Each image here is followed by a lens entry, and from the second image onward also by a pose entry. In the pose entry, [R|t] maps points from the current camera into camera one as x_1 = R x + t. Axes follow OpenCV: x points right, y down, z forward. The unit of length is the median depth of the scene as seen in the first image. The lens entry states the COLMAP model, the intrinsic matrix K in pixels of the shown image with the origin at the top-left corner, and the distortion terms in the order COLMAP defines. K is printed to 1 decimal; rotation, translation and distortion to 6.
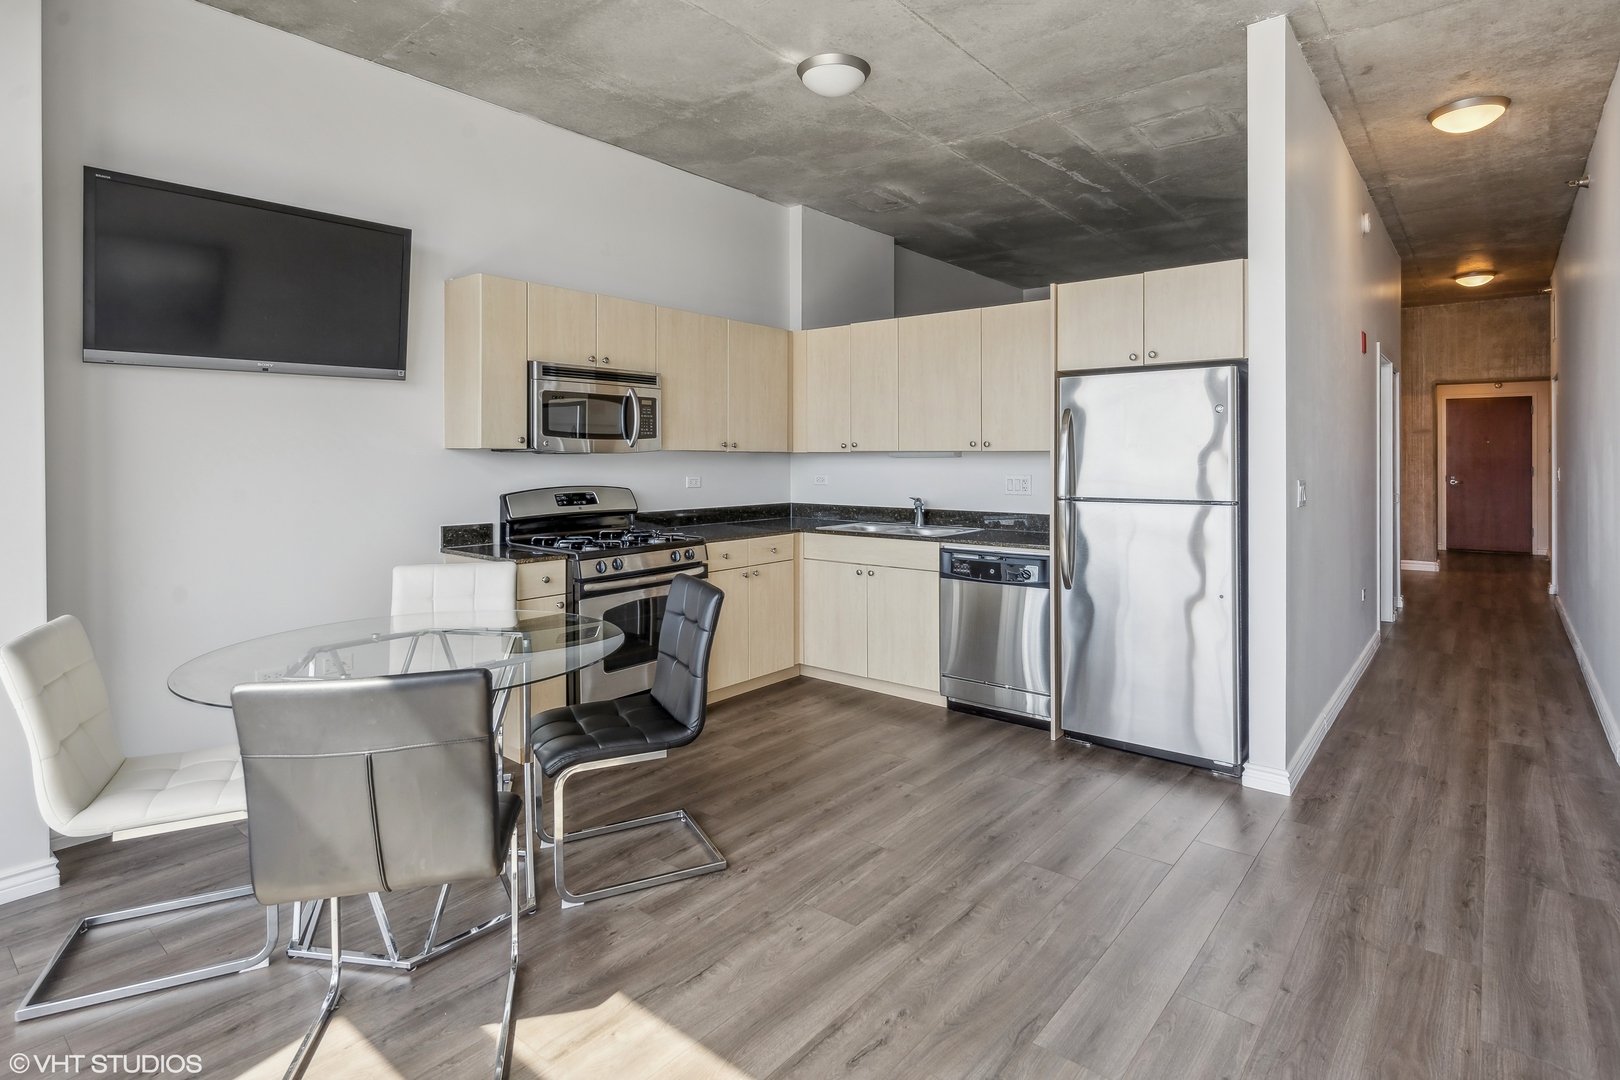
lens RADIAL K [[826.3, 0, 808.0], [0, 826.3, 455.8], [0, 0, 1]] dist [-0.017910, 0.000252]
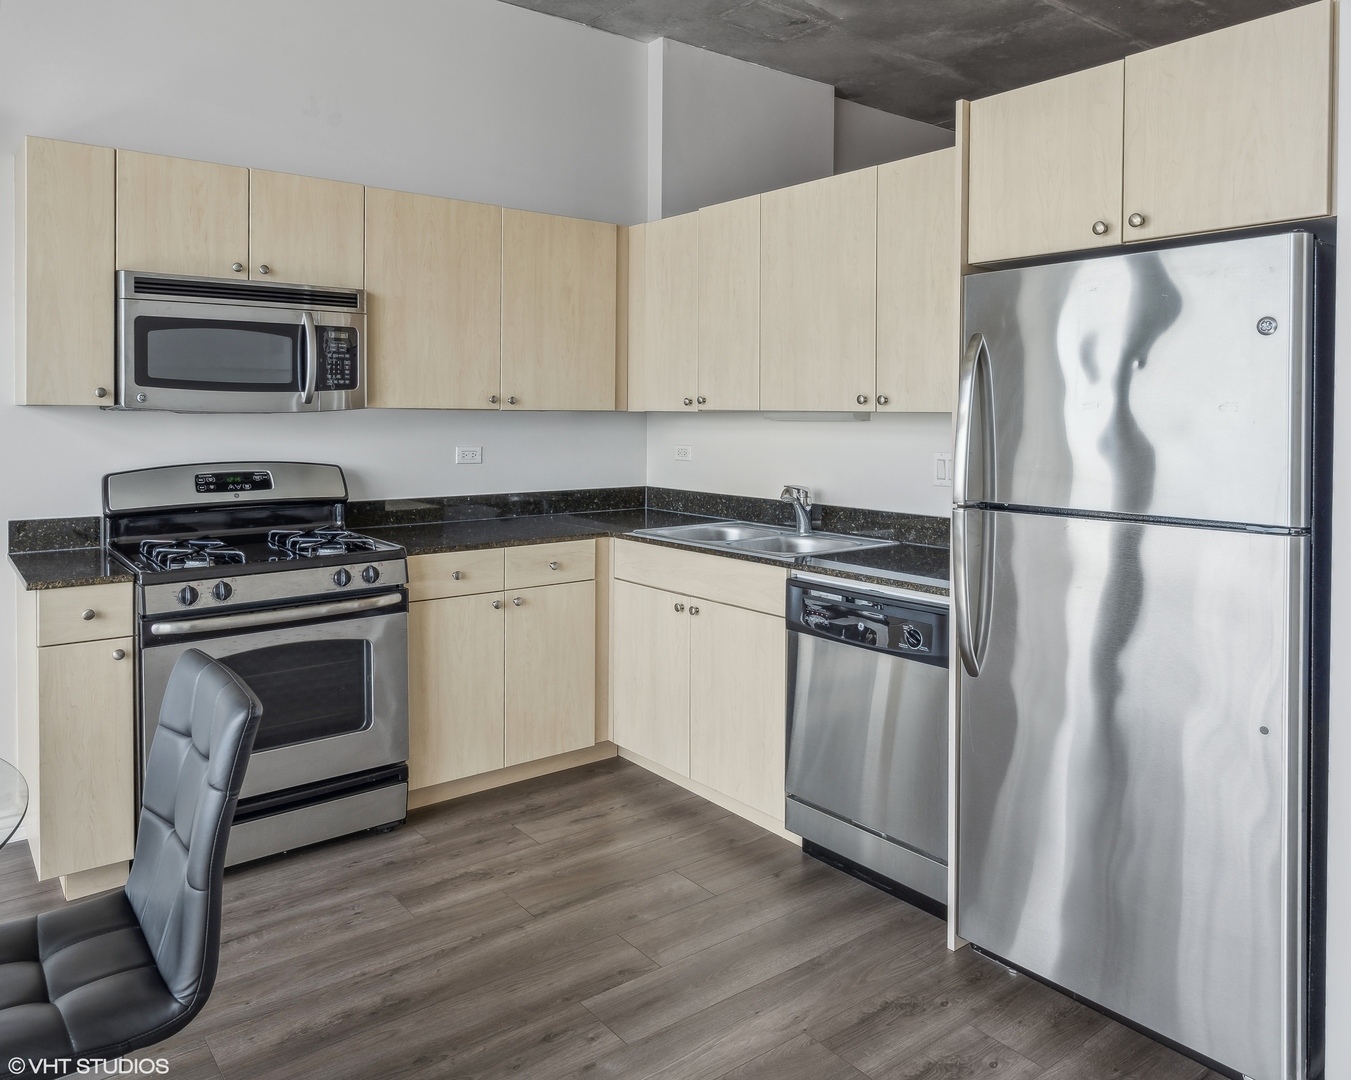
lens RADIAL K [[987.2, 0, 674.3], [0, 987.2, 422.4], [0, 0, 1]] dist [-0.010475, -0.002886]
pose [[0.976085, 0.007086, -0.217274, 0.232805], [-0.004660, 0.999921, 0.011673, -0.005942], [0.217340, -0.010381, 0.976041, 0.303729]]
